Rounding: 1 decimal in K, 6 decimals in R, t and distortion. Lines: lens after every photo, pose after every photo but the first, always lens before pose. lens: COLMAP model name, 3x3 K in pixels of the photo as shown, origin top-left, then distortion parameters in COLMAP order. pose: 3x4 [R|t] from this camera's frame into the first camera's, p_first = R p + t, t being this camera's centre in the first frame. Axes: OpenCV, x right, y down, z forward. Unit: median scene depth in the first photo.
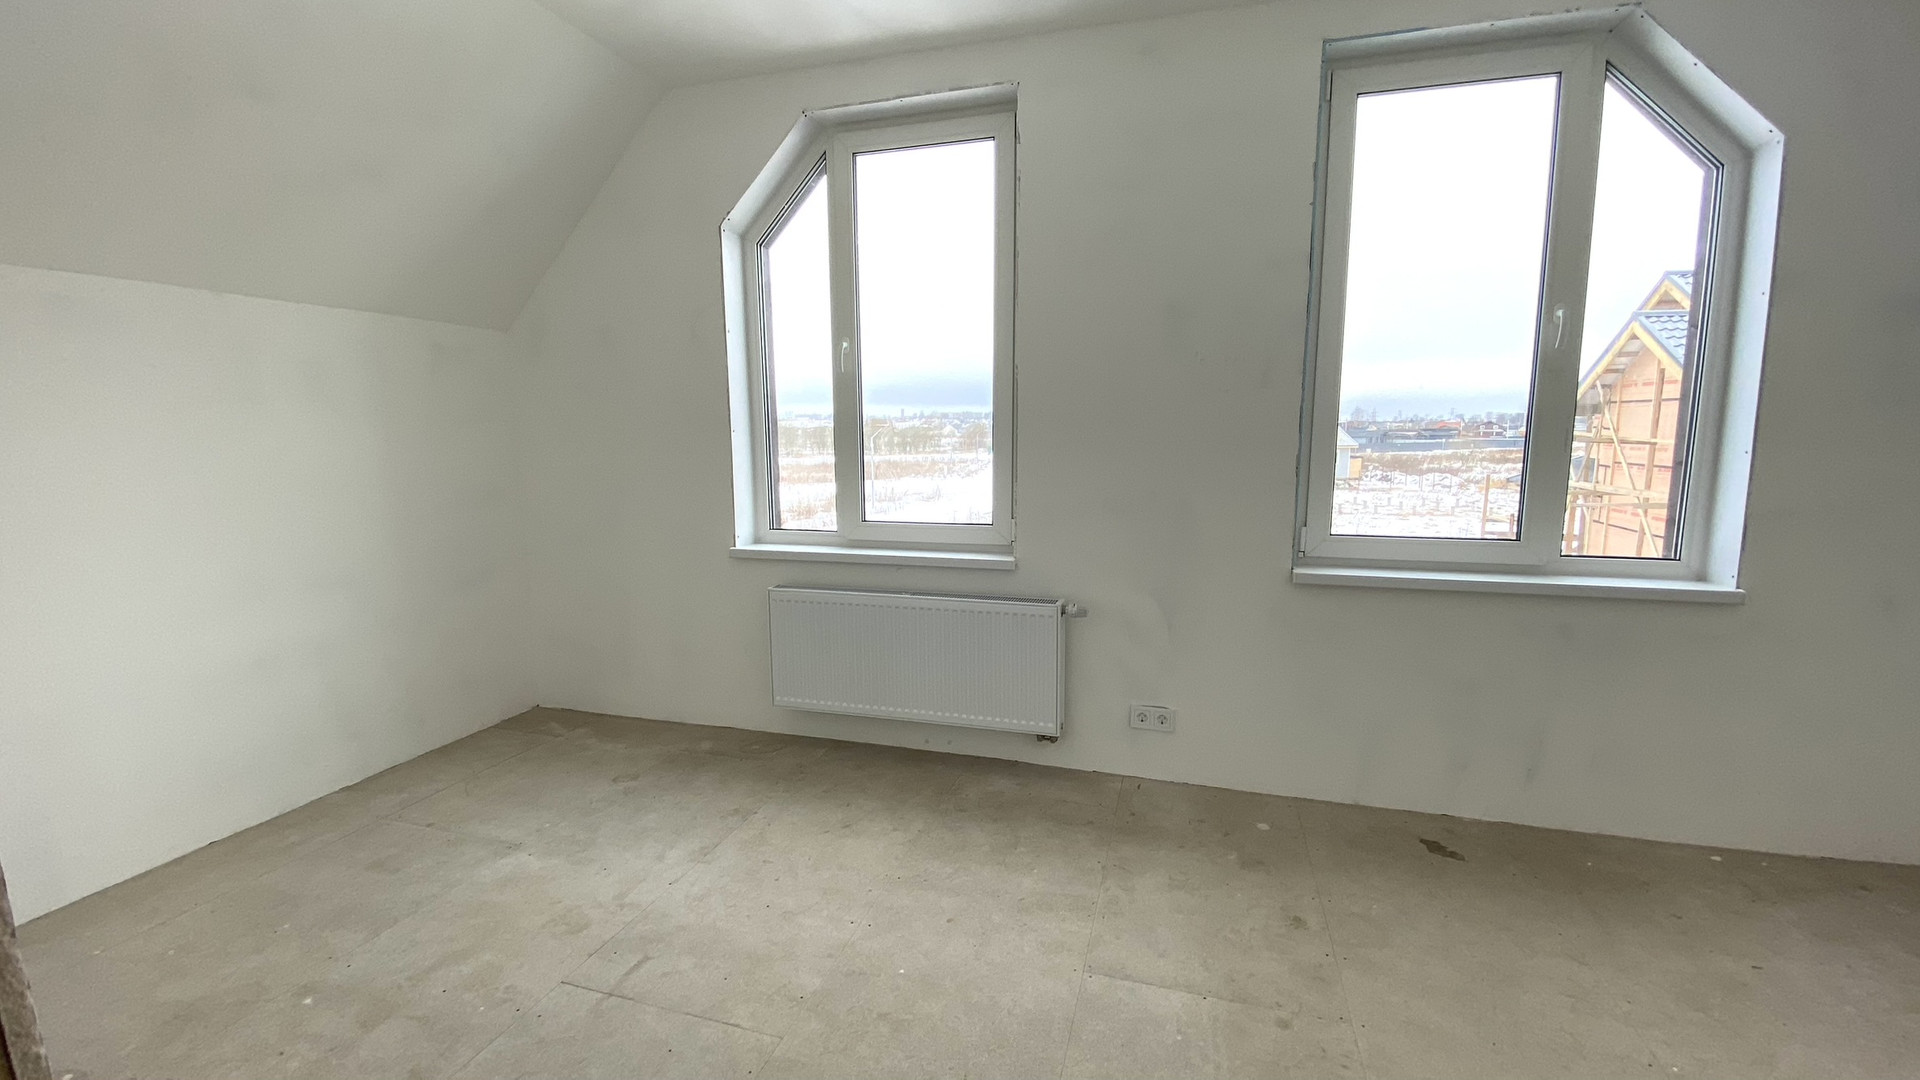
lens RADIAL K [[772.7, 0, 952.4], [0, 772.7, 541.0], [0, 0, 1]] dist [0.018299, -0.021356]
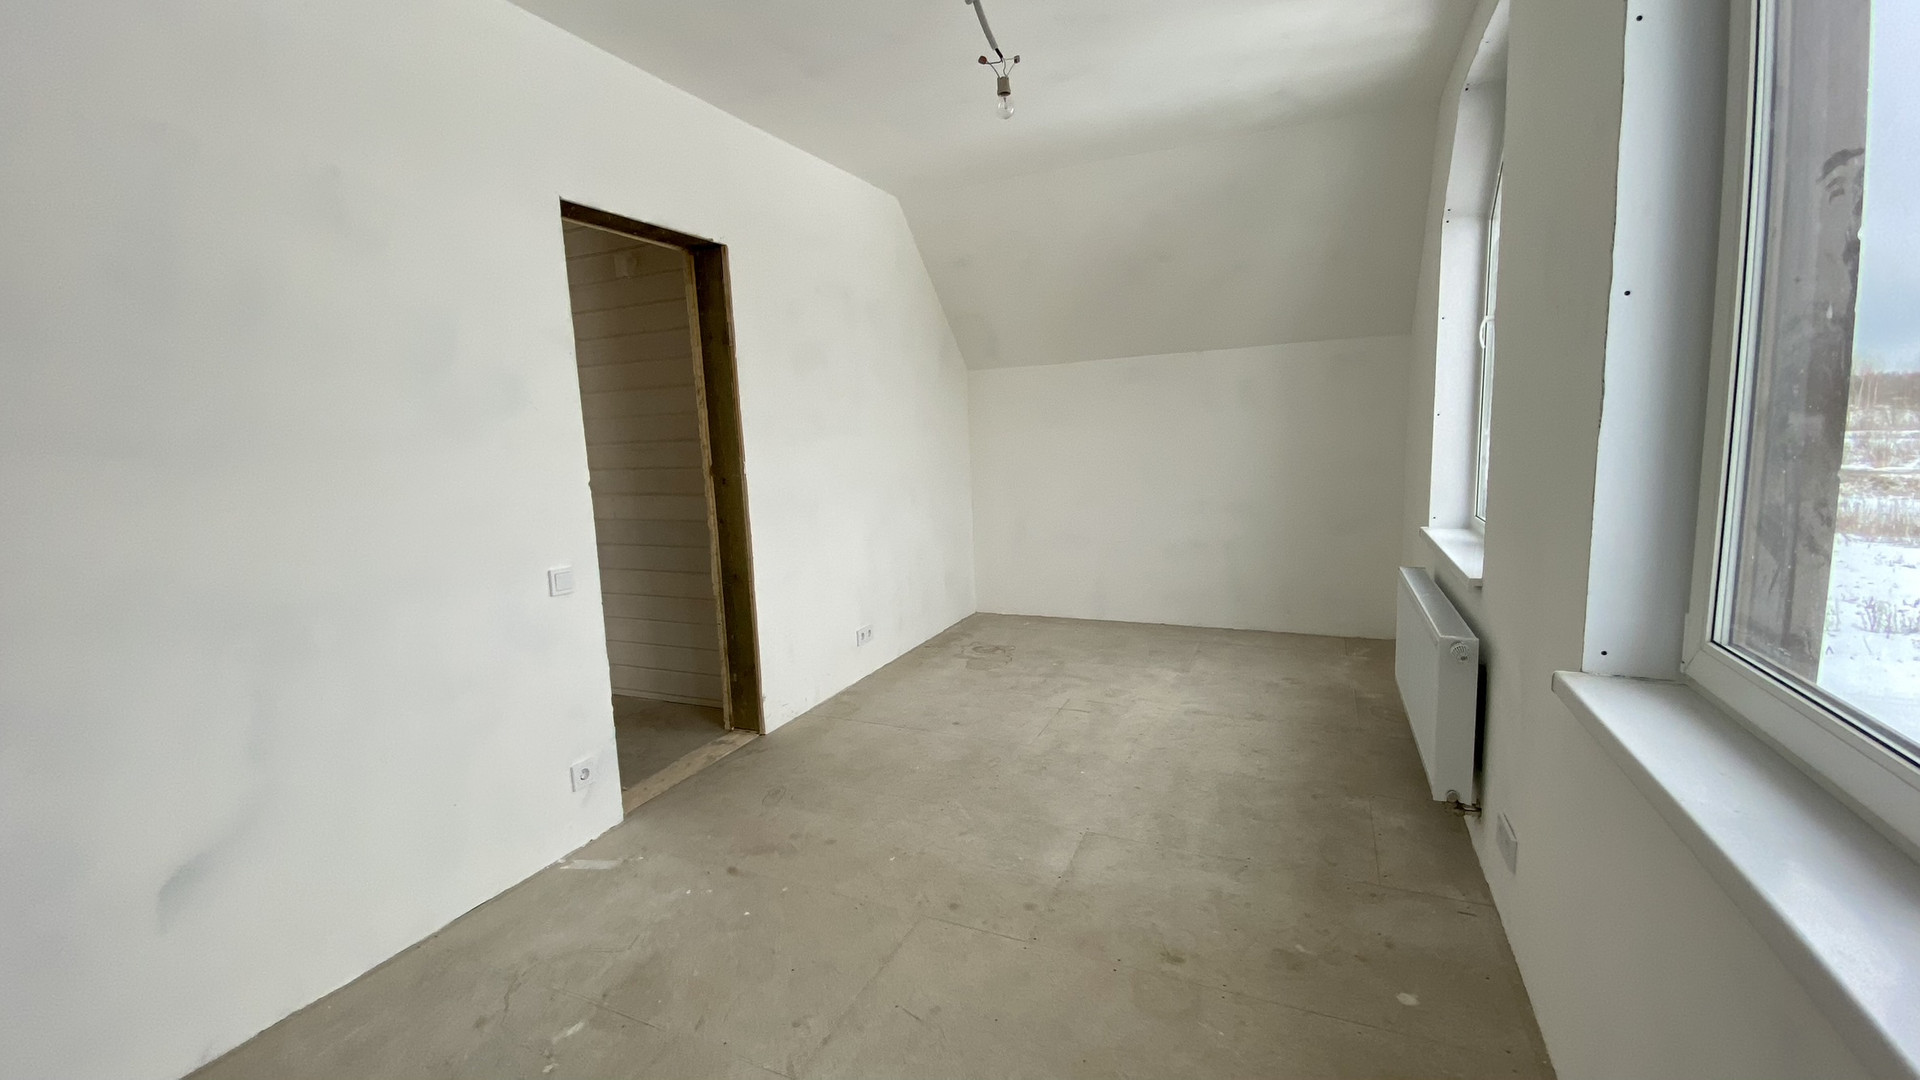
lens RADIAL K [[772.7, 0, 952.4], [0, 772.7, 541.0], [0, 0, 1]] dist [0.018299, -0.021356]
pose [[-0.132258, 0.152260, -0.979451, 1.170906], [-0.091756, 0.982008, 0.165048, -0.124388], [0.986959, 0.111699, -0.115908, 0.691687]]
